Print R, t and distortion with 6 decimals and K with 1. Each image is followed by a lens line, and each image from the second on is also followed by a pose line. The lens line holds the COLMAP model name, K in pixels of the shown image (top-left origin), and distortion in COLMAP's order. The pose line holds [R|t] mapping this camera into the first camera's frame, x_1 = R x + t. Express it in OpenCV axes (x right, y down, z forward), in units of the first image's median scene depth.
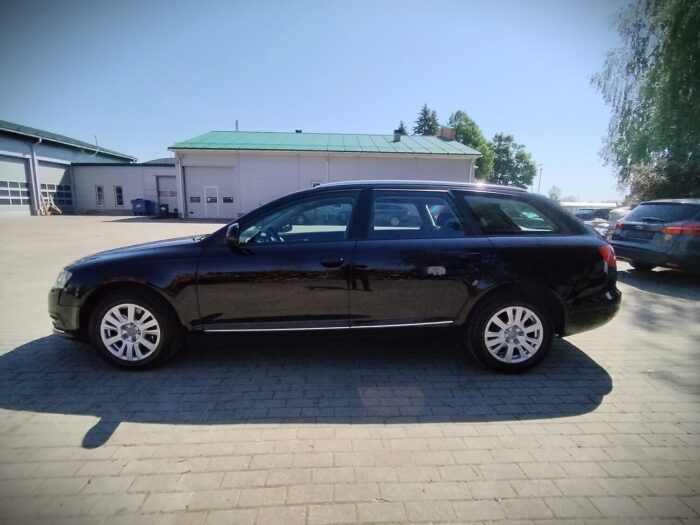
lens RADIAL K [[345.3, 0, 350.0], [0, 345.3, 262.5], [0, 0, 1]] dist [-0.019201, 0.000939]
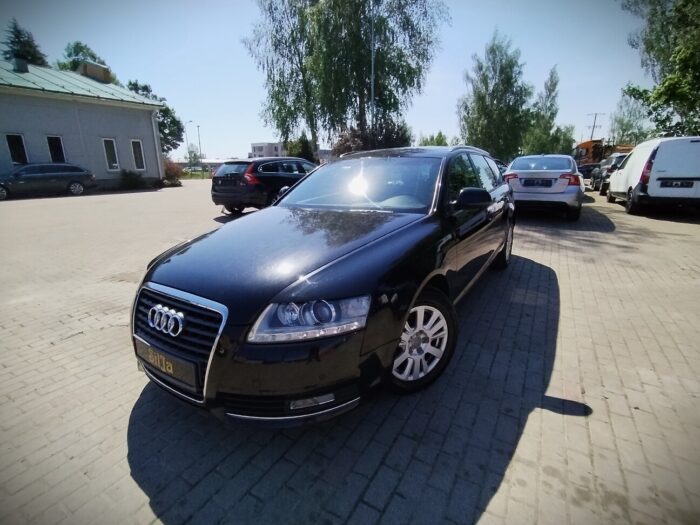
lens RADIAL K [[325.1, 0, 351.6], [0, 325.1, 269.1], [0, 0, 1]] dist [-0.001664, -0.000095]
pose [[0.554618, -0.275403, 0.785208, -1.271142], [0.151866, 0.961293, 0.229895, -0.166299], [-0.818129, -0.008258, 0.574975, 0.696263]]
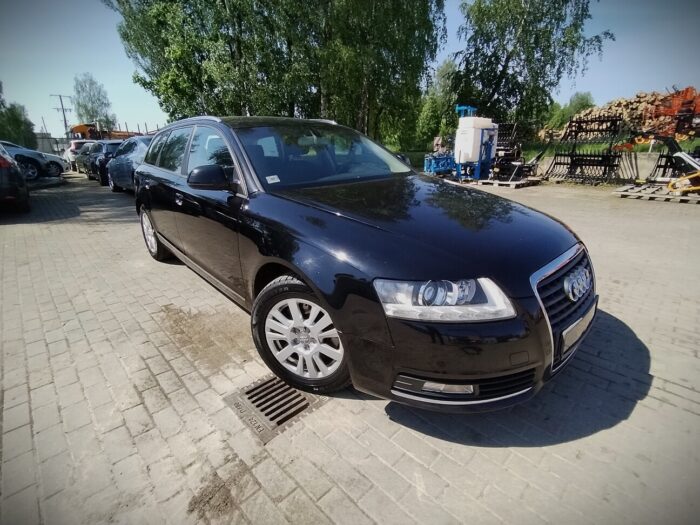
lens RADIAL K [[340.4, 0, 347.6], [0, 340.4, 263.1], [0, 0, 1]] dist [-0.007325, -0.000855]
pose [[-0.668239, -0.252822, 0.699670, -1.159039], [0.104562, 0.899230, 0.424796, -0.321334], [-0.736562, 0.357025, -0.574465, 1.952197]]
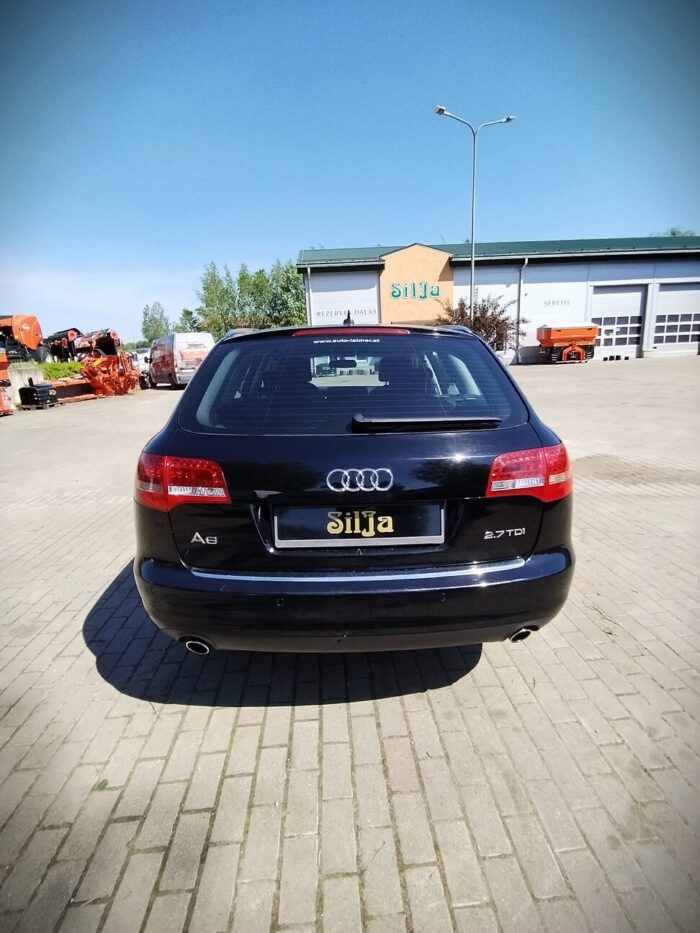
lens RADIAL K [[447.0, 0, 344.8], [0, 447.0, 463.2], [0, 0, 1]] dist [-0.004220, -0.000023]
pose [[0.002809, 0.223470, -0.974707, 1.381826], [-0.113160, 0.968521, 0.221725, -0.219060], [0.993573, 0.109675, 0.028008, 1.287580]]
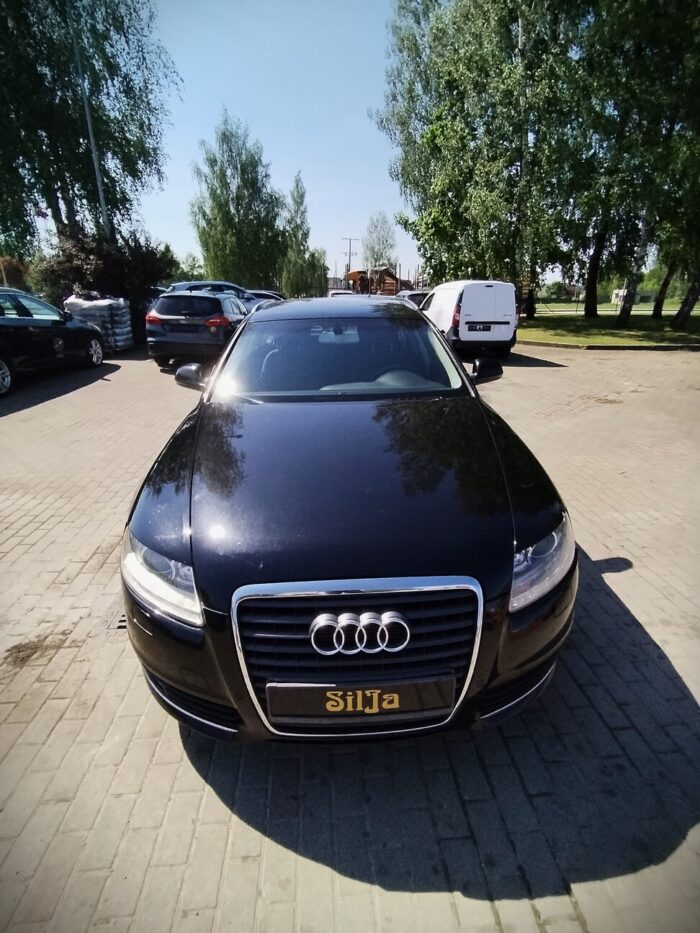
lens RADIAL K [[447.0, 0, 344.8], [0, 447.0, 463.2], [0, 0, 1]] dist [-0.004220, -0.000023]
pose [[-0.033942, -0.372227, 0.927521, -1.409899], [0.144689, 0.916448, 0.373079, -0.353891], [-0.988895, 0.146865, 0.022751, 1.295414]]
